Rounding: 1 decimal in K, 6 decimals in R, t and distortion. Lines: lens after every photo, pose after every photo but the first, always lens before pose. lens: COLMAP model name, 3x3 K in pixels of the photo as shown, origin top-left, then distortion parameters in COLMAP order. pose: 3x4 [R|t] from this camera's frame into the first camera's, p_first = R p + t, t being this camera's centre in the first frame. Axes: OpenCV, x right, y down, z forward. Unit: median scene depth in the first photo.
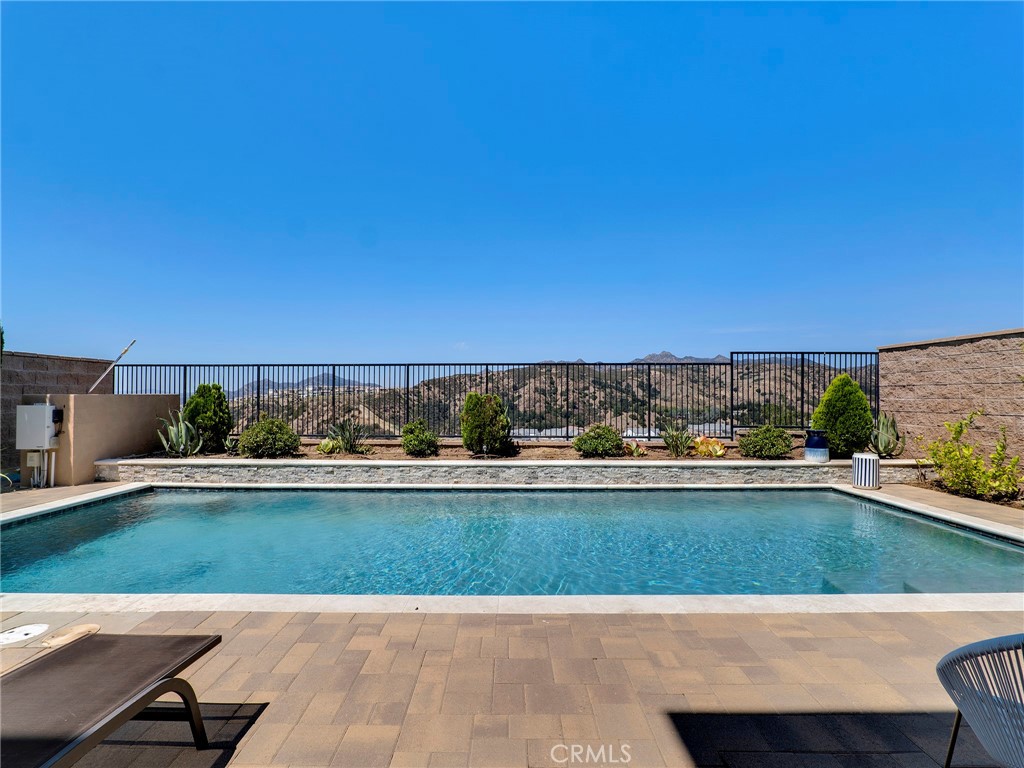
lens RADIAL K [[484.4, 0, 512.0], [0, 484.4, 385.8], [0, 0, 1]] dist [-0.013685, 0.002800]
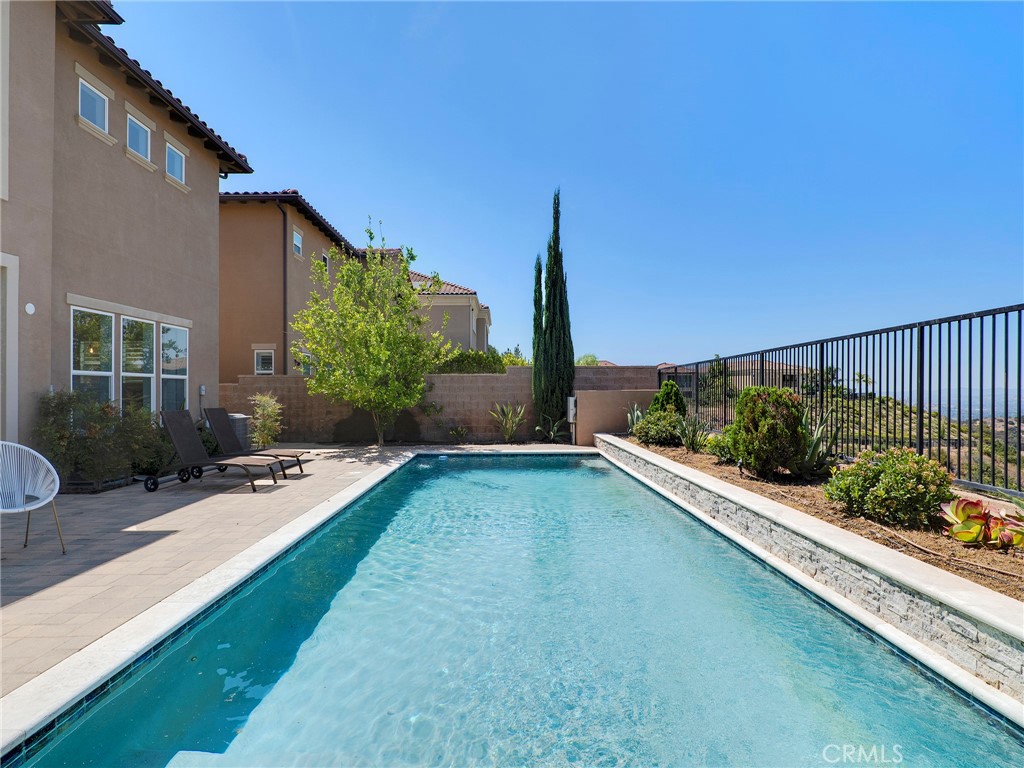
lens RADIAL K [[487.2, 0, 511.4], [0, 487.2, 393.4], [0, 0, 1]] dist [0.002730, 0.000855]
pose [[0.028593, 0.002153, -0.999589, 0.720572], [0.020609, 0.999784, 0.002743, 0.017816], [0.999379, -0.020679, 0.028542, 0.699680]]
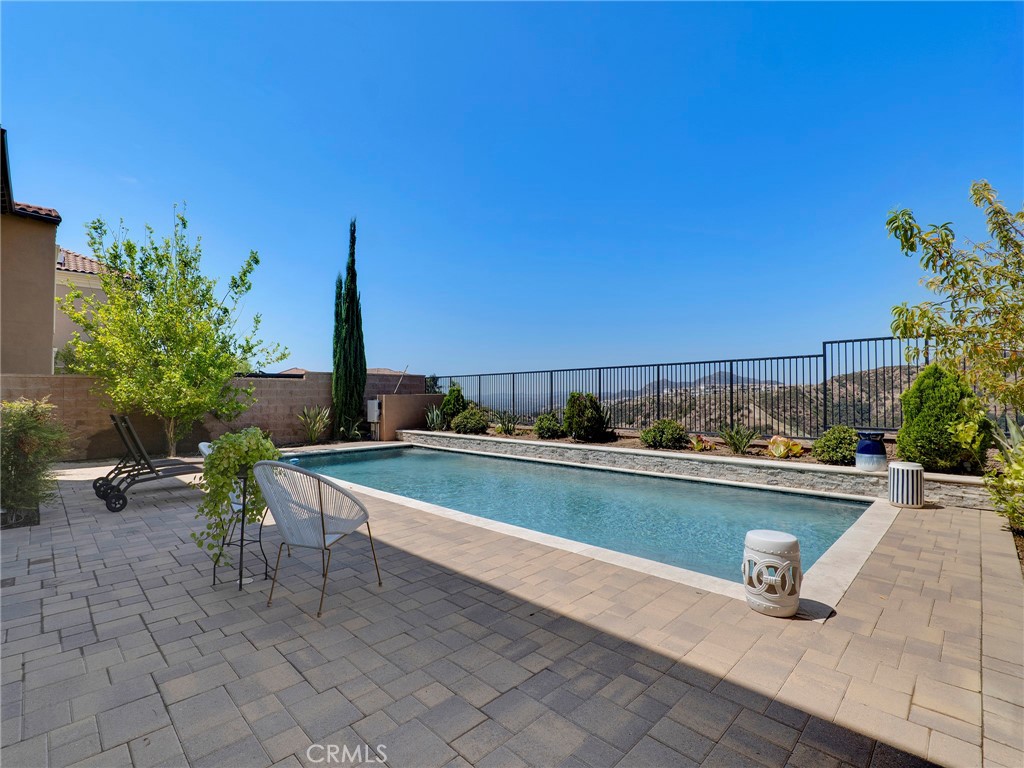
lens RADIAL K [[480.4, 0, 501.5], [0, 480.4, 387.7], [0, 0, 1]] dist [-0.015607, 0.000733]
pose [[0.701890, -0.015901, -0.712108, 0.784676], [0.020530, 0.999787, -0.002089, 0.003498], [0.711989, -0.013153, 0.702067, -0.029847]]
